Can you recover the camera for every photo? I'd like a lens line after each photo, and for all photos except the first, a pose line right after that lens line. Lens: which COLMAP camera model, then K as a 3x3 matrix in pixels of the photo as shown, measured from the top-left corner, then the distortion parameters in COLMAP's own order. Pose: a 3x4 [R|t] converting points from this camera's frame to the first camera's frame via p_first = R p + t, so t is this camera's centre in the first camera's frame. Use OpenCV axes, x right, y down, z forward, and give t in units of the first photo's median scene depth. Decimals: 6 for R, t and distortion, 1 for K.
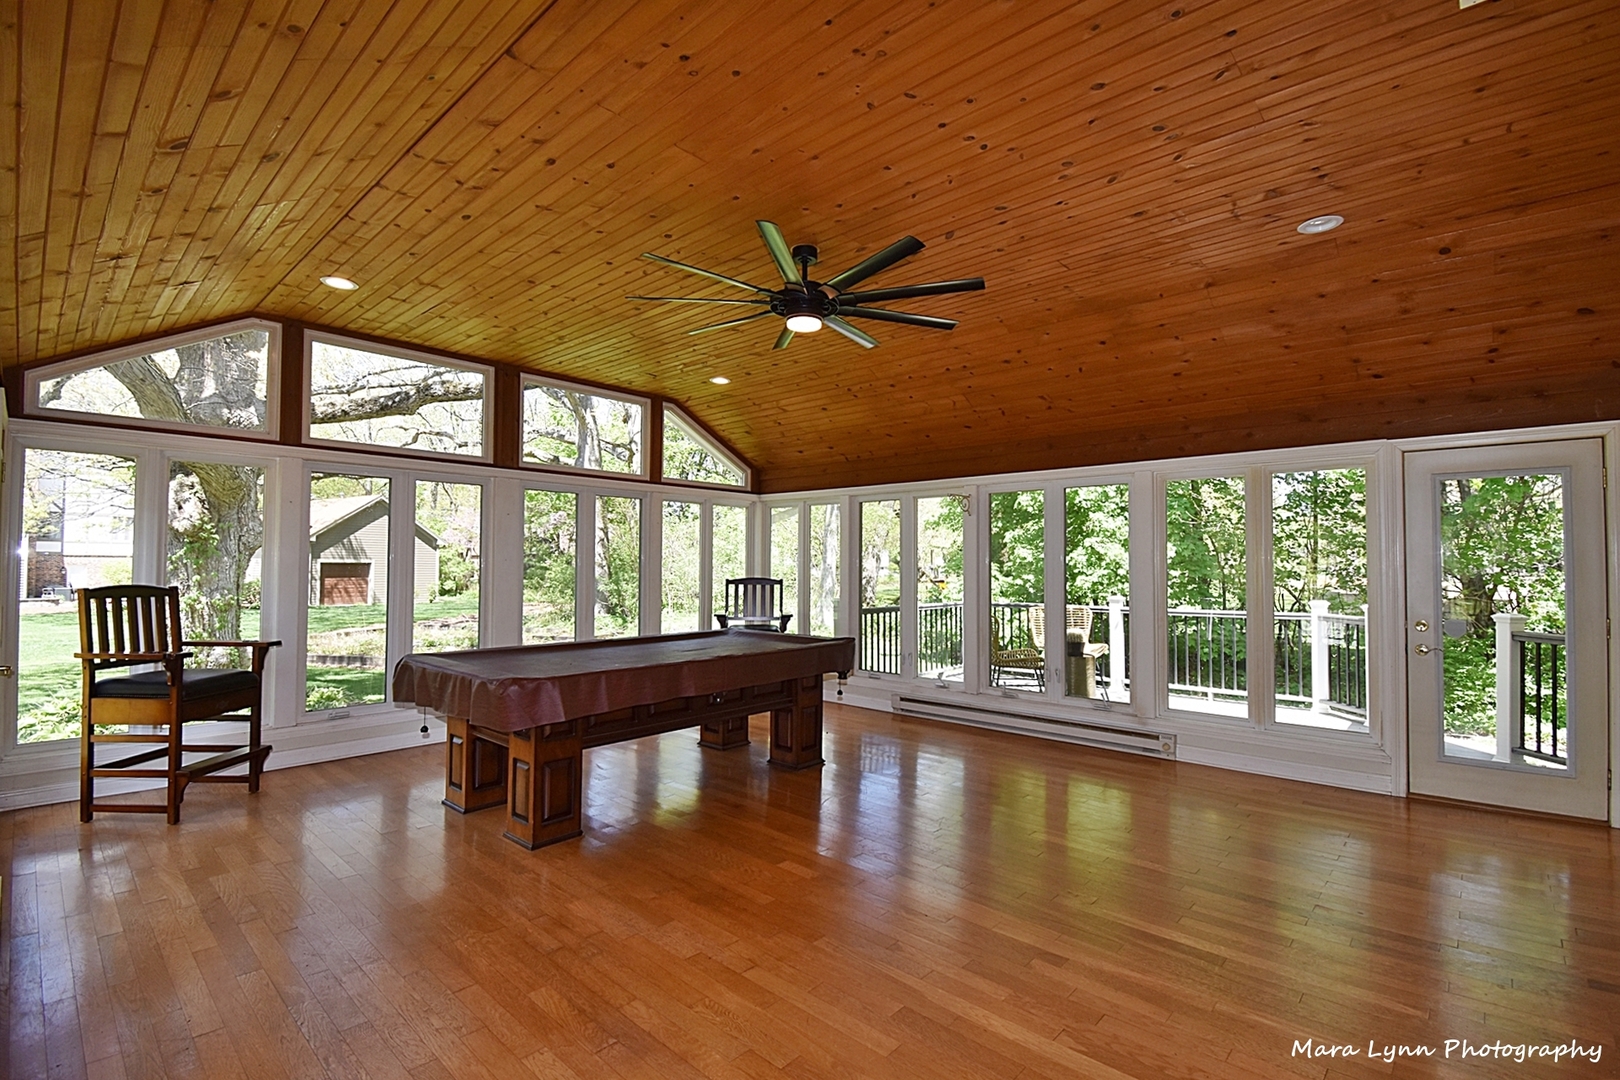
lens RADIAL K [[718.5, 0, 812.0], [0, 718.5, 543.1], [0, 0, 1]] dist [0.008541, -0.020417]
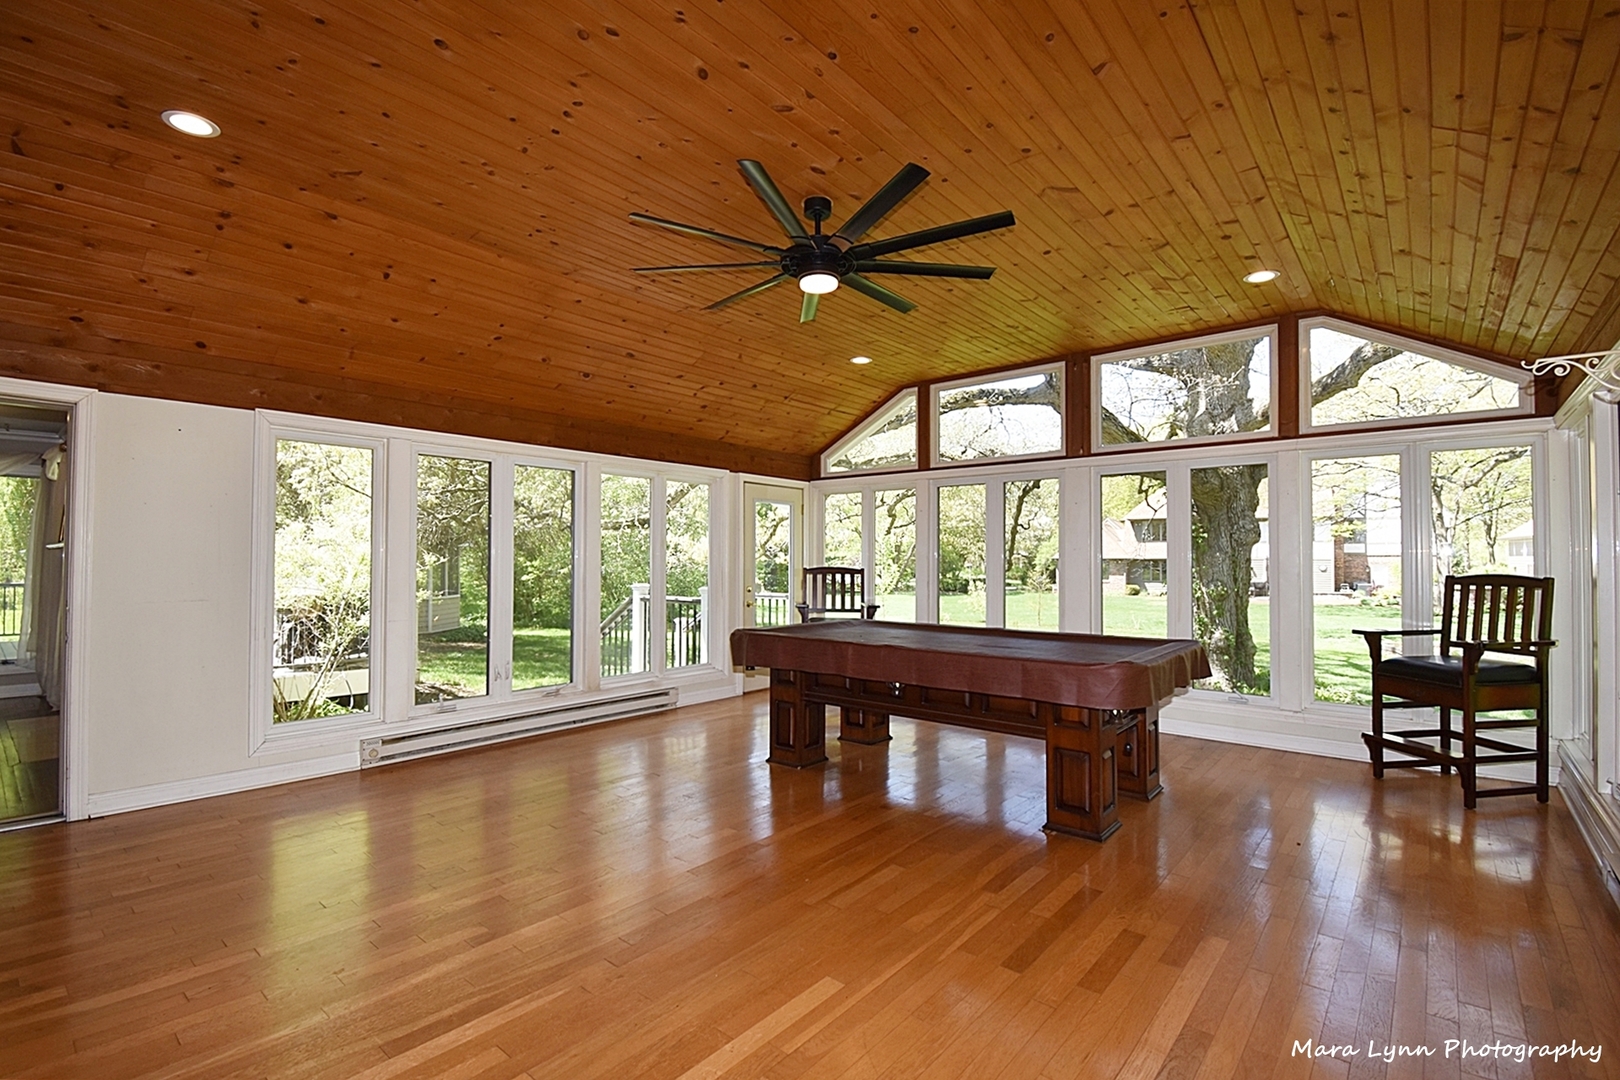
lens RADIAL K [[718.5, 0, 812.0], [0, 718.5, 543.1], [0, 0, 1]] dist [0.008541, -0.020417]
pose [[0.048731, -0.028775, -0.998397, 0.567314], [0.029724, 0.999184, -0.027346, 0.031054], [0.998370, -0.028344, 0.049546, 0.597419]]
